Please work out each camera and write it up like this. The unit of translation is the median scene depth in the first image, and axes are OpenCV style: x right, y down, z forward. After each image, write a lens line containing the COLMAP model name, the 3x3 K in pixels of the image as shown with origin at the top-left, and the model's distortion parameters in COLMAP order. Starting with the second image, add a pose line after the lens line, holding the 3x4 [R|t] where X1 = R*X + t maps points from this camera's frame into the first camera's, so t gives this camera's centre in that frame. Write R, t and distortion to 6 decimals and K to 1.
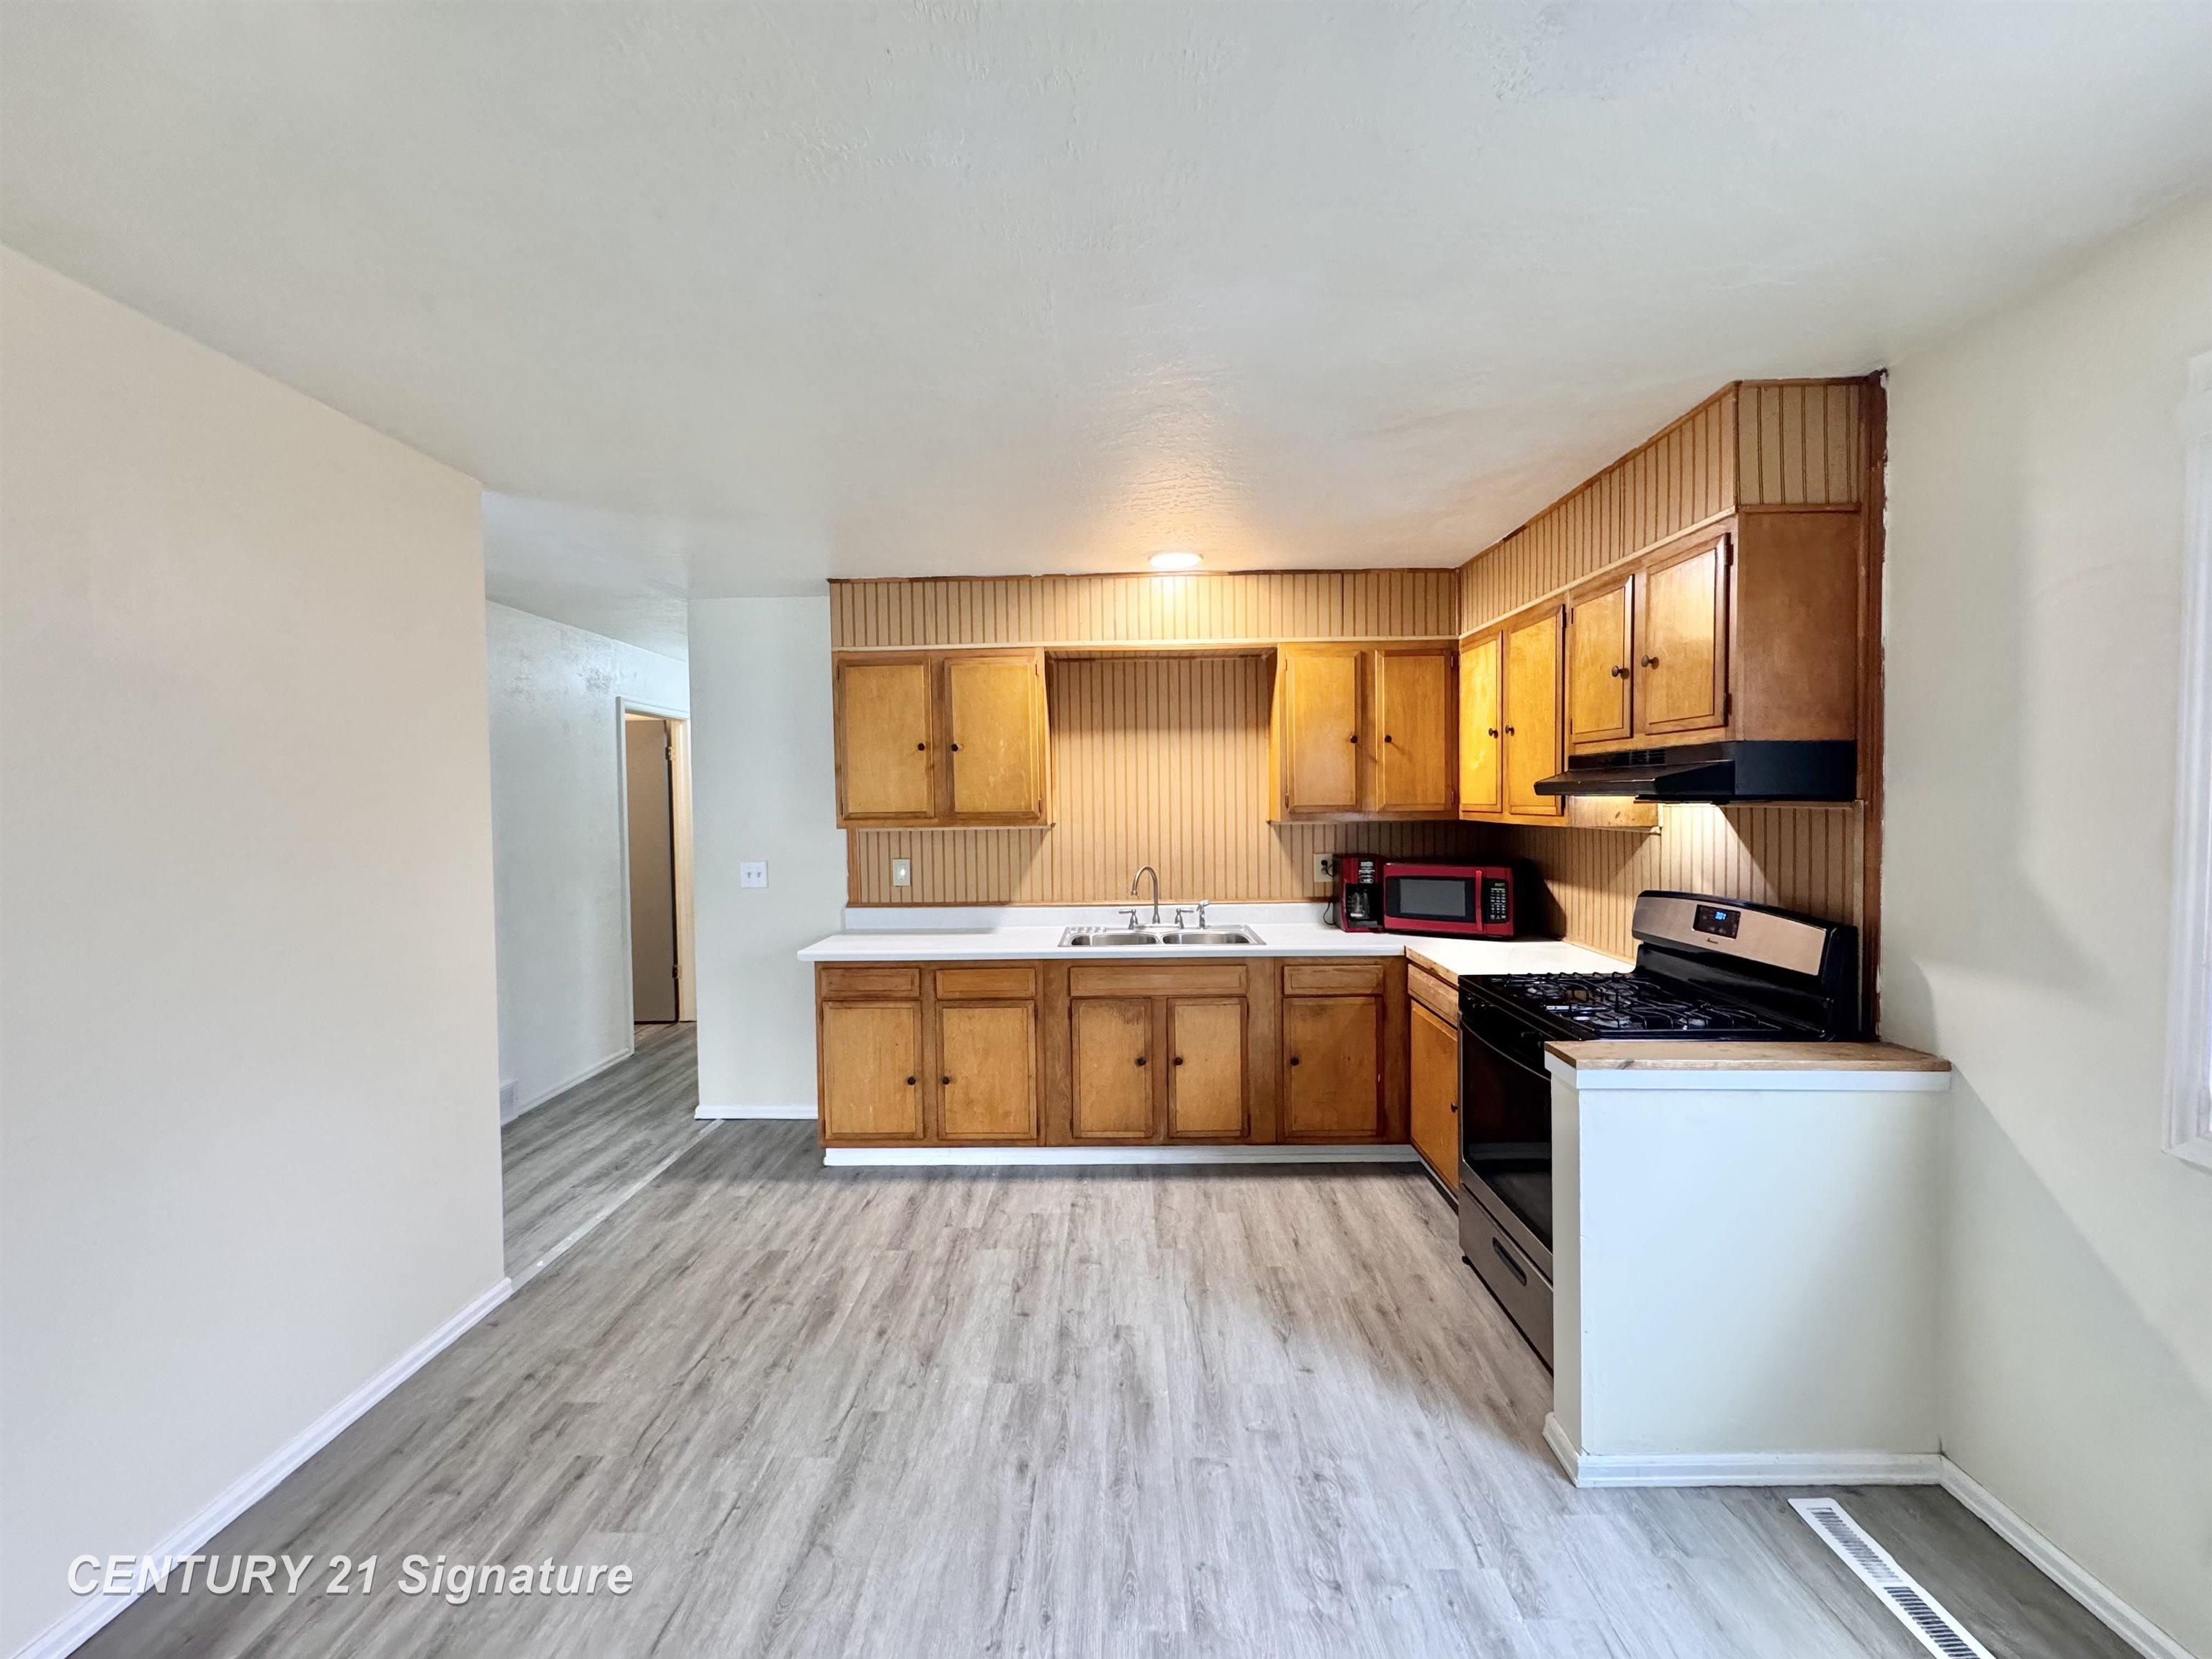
lens RADIAL K [[878.9, 0, 1108.5], [0, 878.9, 822.9], [0, 0, 1]] dist [-0.001760, 0.000108]
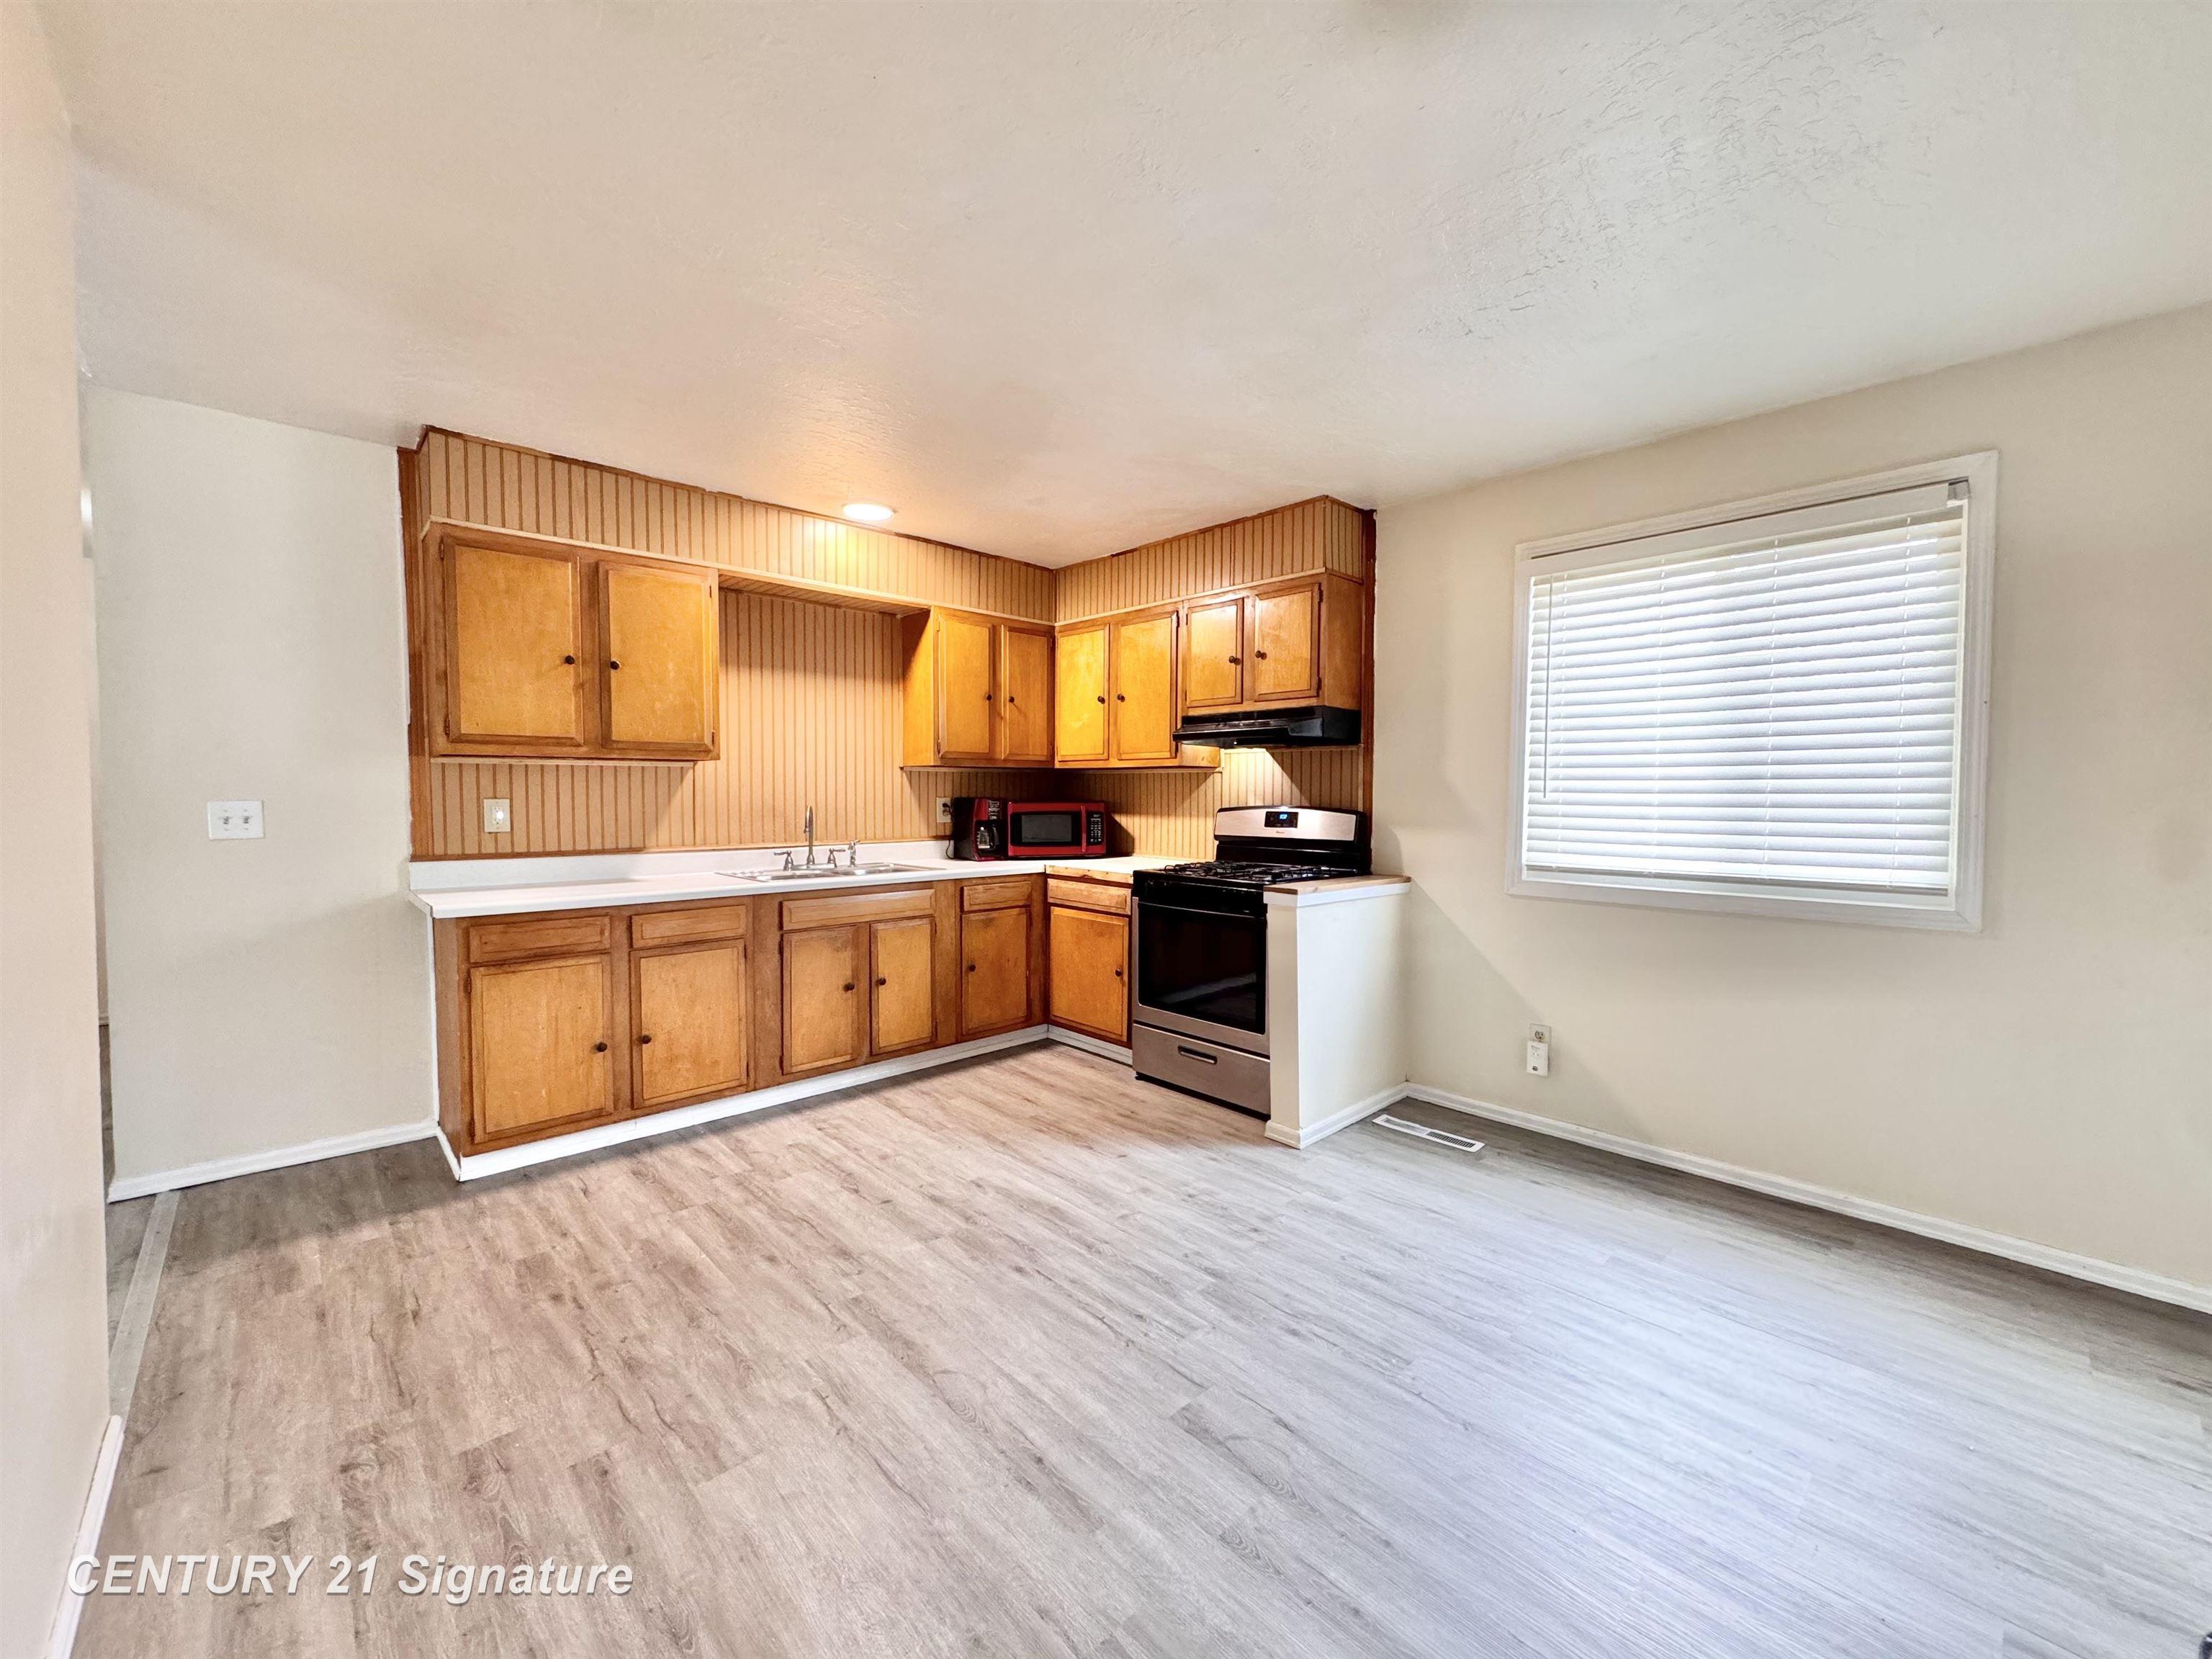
lens RADIAL K [[878.9, 0, 1108.8], [0, 878.9, 822.3], [0, 0, 1]] dist [-0.001760, 0.000108]
pose [[0.714152, -0.009075, 0.699932, -0.539085], [0.006556, 0.999959, 0.006276, 0.082991], [-0.699960, 0.000106, 0.714182, 0.048917]]
